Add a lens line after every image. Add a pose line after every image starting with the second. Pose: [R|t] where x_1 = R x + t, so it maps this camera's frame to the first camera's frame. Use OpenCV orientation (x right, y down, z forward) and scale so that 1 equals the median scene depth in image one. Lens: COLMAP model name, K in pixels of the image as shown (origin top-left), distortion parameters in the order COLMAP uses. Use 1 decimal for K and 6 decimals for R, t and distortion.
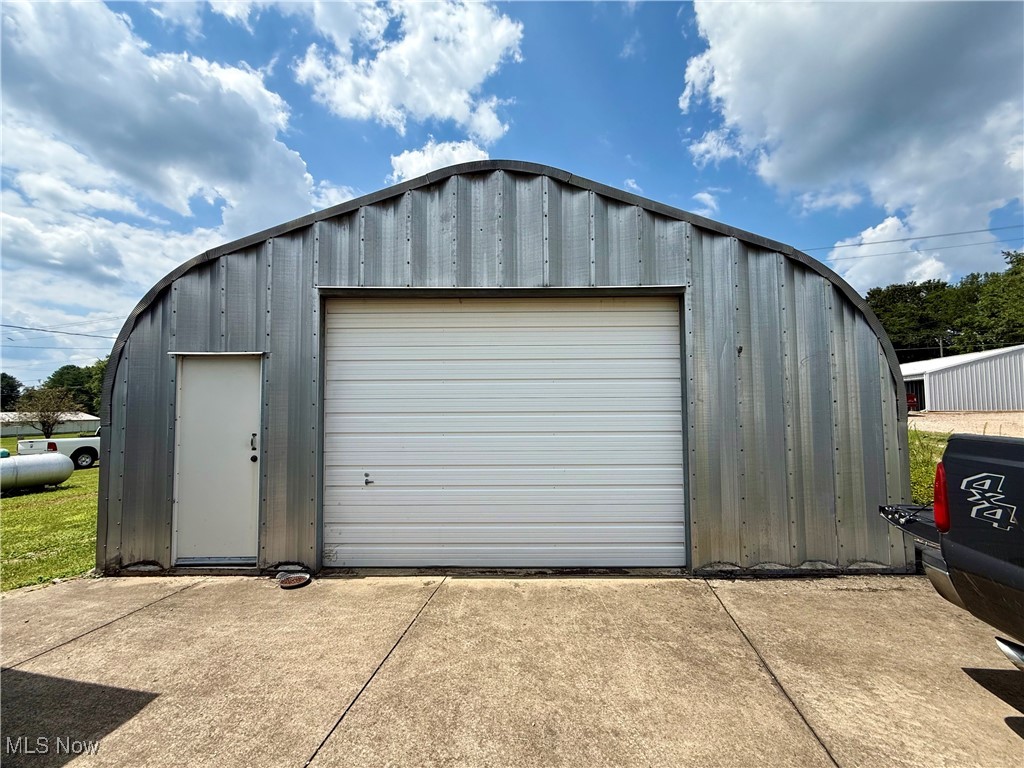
lens RADIAL K [[402.0, 0, 512.0], [0, 402.0, 384.0], [0, 0, 1]] dist [-0.010657, 0.001797]
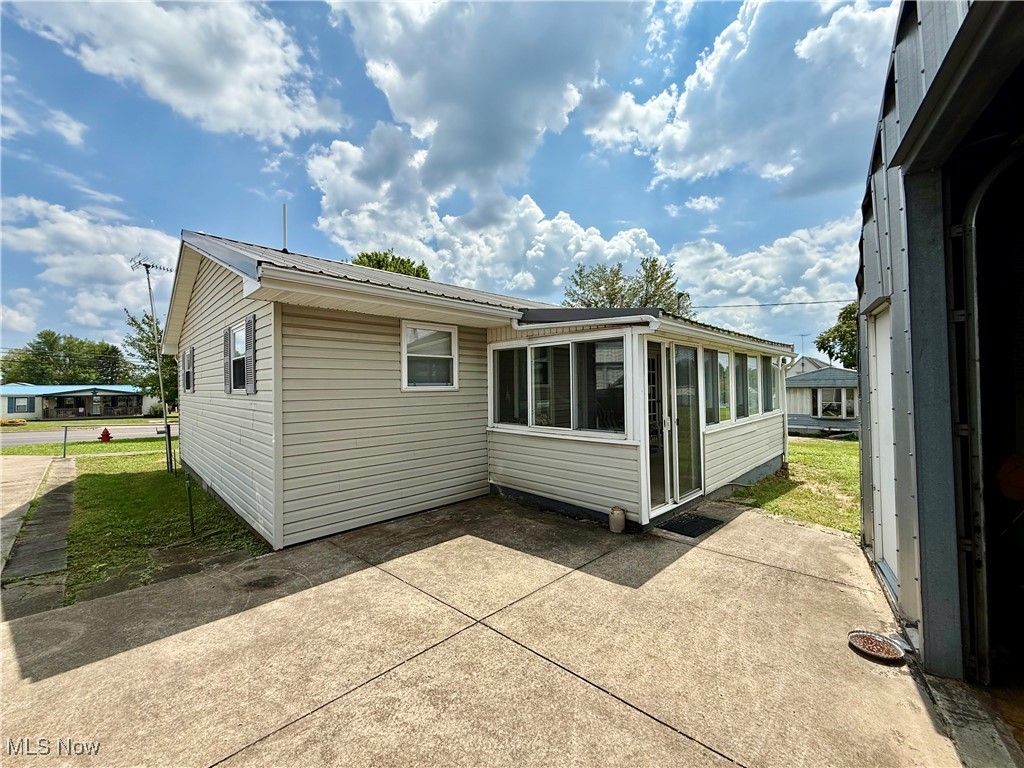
lens RADIAL K [[402.0, 0, 512.0], [0, 402.0, 384.0], [0, 0, 1]] dist [-0.010657, 0.001797]
pose [[-0.555243, 0.007309, -0.831656, 0.379239], [0.064391, 0.997338, -0.034225, 0.061612], [0.829192, -0.072555, -0.554235, 1.075228]]
